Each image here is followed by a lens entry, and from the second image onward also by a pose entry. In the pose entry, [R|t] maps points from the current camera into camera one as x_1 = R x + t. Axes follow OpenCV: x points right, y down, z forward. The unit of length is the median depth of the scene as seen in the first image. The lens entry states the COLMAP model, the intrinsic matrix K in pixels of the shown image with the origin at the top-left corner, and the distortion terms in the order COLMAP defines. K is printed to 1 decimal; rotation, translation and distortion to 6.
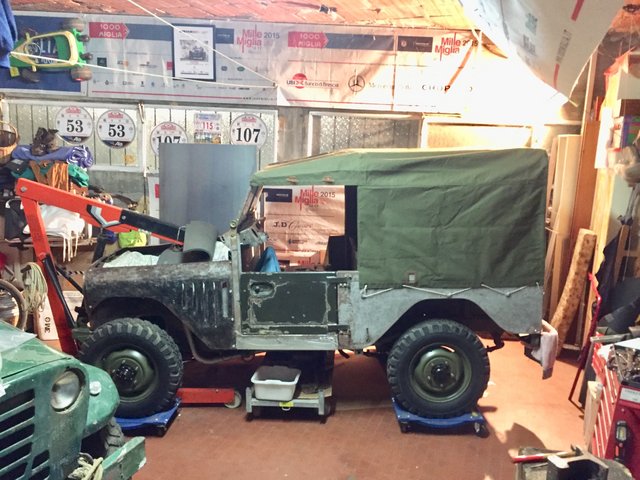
lens RADIAL K [[553.2, 0, 318.4], [0, 553.2, 238.1], [0, 0, 1]] dist [0.089435, -0.109558]
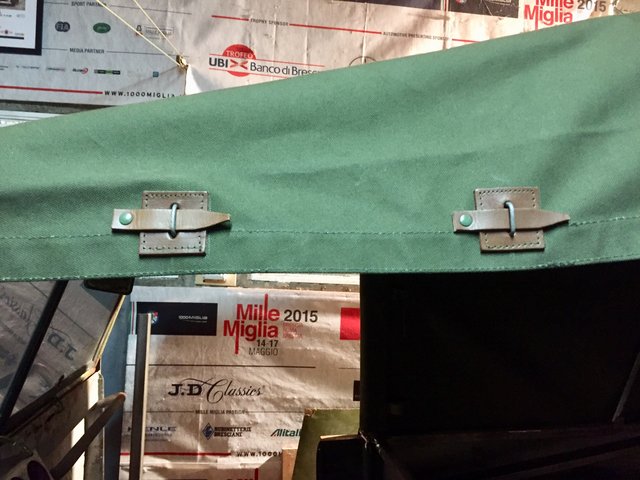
lens RADIAL K [[553.2, 0, 318.4], [0, 553.2, 238.1], [0, 0, 1]] dist [0.089435, -0.109558]
pose [[0.991933, 0.010169, 0.126355, -0.025896], [0.015893, 0.978936, -0.203547, -0.052106], [-0.125764, 0.203914, 0.970877, 0.594184]]
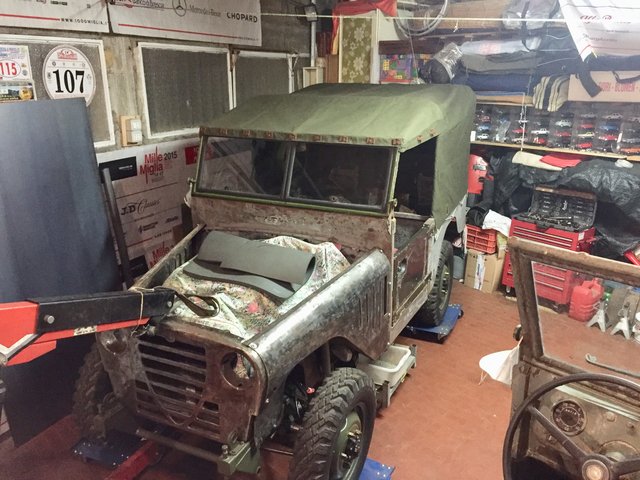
lens RADIAL K [[553.2, 0, 318.4], [0, 553.2, 238.1], [0, 0, 1]] dist [0.089435, -0.109558]
pose [[0.420704, -0.299442, 0.856354, -0.618985], [0.170498, 0.953233, 0.249556, -0.133486], [-0.891032, 0.041017, 0.452083, 0.498710]]
